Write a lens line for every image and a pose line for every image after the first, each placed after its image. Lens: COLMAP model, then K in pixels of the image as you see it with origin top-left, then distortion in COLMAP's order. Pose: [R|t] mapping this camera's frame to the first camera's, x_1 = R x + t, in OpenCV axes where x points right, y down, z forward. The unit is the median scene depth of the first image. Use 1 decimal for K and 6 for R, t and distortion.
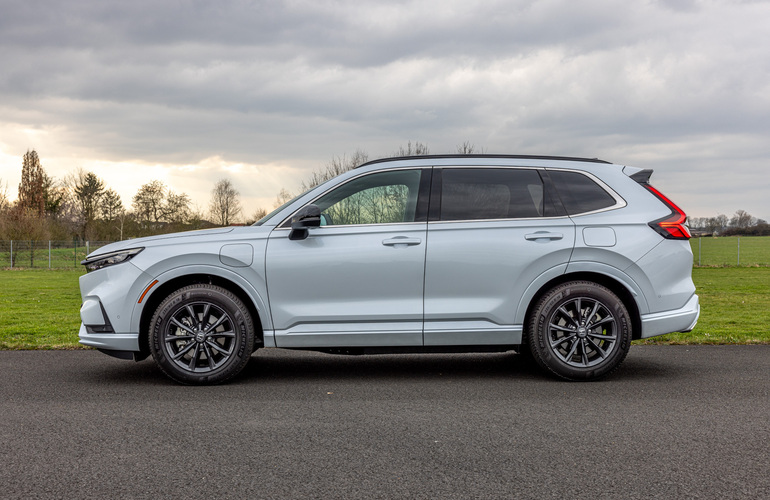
lens RADIAL K [[1008.0, 0, 385.0], [0, 1008.0, 250.0], [0, 0, 1]] dist [0.007817, 0.004659]
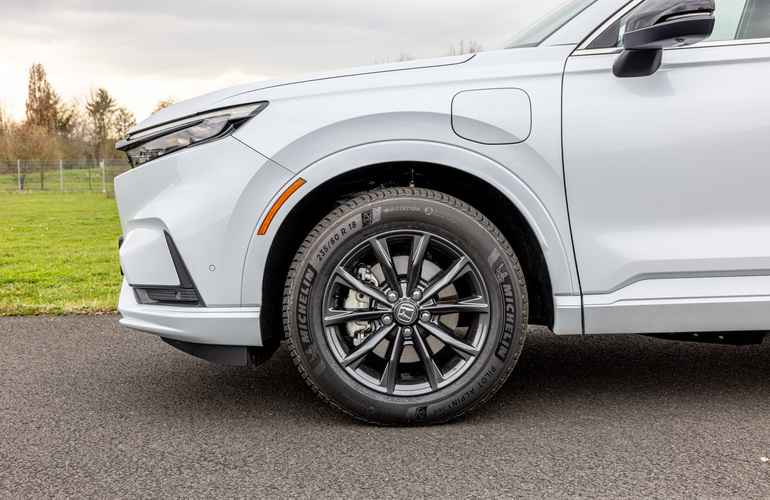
lens RADIAL K [[1094.1, 0, 384.9], [0, 1094.1, 274.3], [0, 0, 1]] dist [0.000270, -0.000193]
pose [[0.999270, -0.012206, -0.036187, -0.173824], [0.015684, 0.995117, 0.097443, 0.025319], [0.034821, -0.097940, 0.994583, 0.541950]]
